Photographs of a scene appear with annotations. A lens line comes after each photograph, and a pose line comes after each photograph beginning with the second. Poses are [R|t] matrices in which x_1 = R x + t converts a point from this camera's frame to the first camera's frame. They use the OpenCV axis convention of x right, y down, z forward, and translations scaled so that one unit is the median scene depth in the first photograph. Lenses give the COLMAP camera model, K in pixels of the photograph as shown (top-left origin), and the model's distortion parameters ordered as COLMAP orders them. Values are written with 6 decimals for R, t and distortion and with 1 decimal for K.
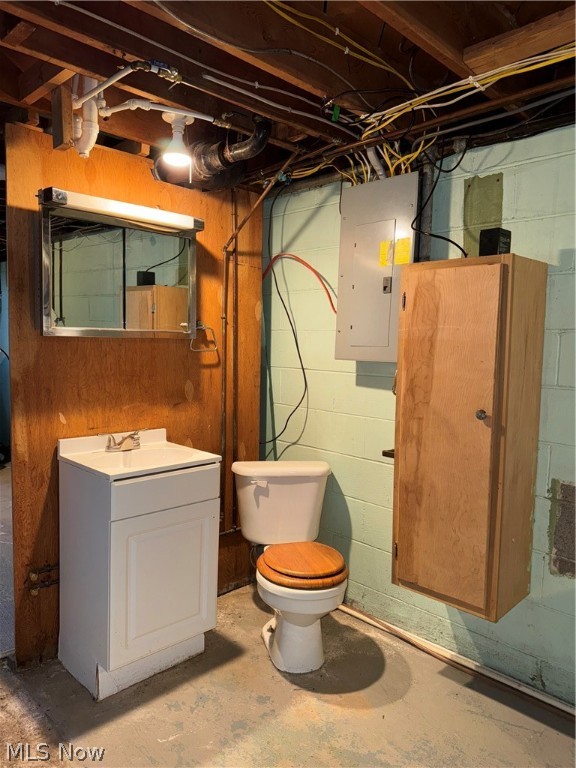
lens RADIAL K [[543.5, 0, 288.0], [0, 543.5, 384.0], [0, 0, 1]] dist [0.068306, -0.105259]
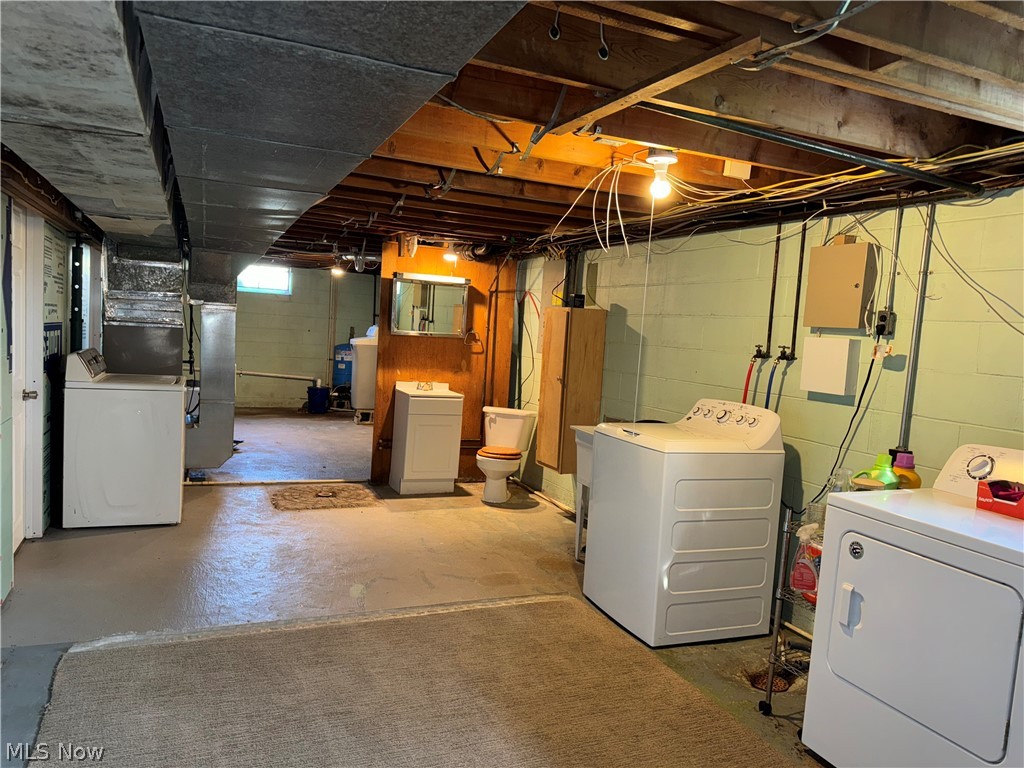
lens RADIAL K [[724.6, 0, 504.3], [0, 724.6, 387.8], [0, 0, 1]] dist [0.068306, -0.105259]
pose [[0.930756, 0.070240, -0.358831, 0.908864], [-0.074397, 0.997226, 0.002229, 0.078601], [0.357992, 0.024622, 0.933400, -1.370659]]
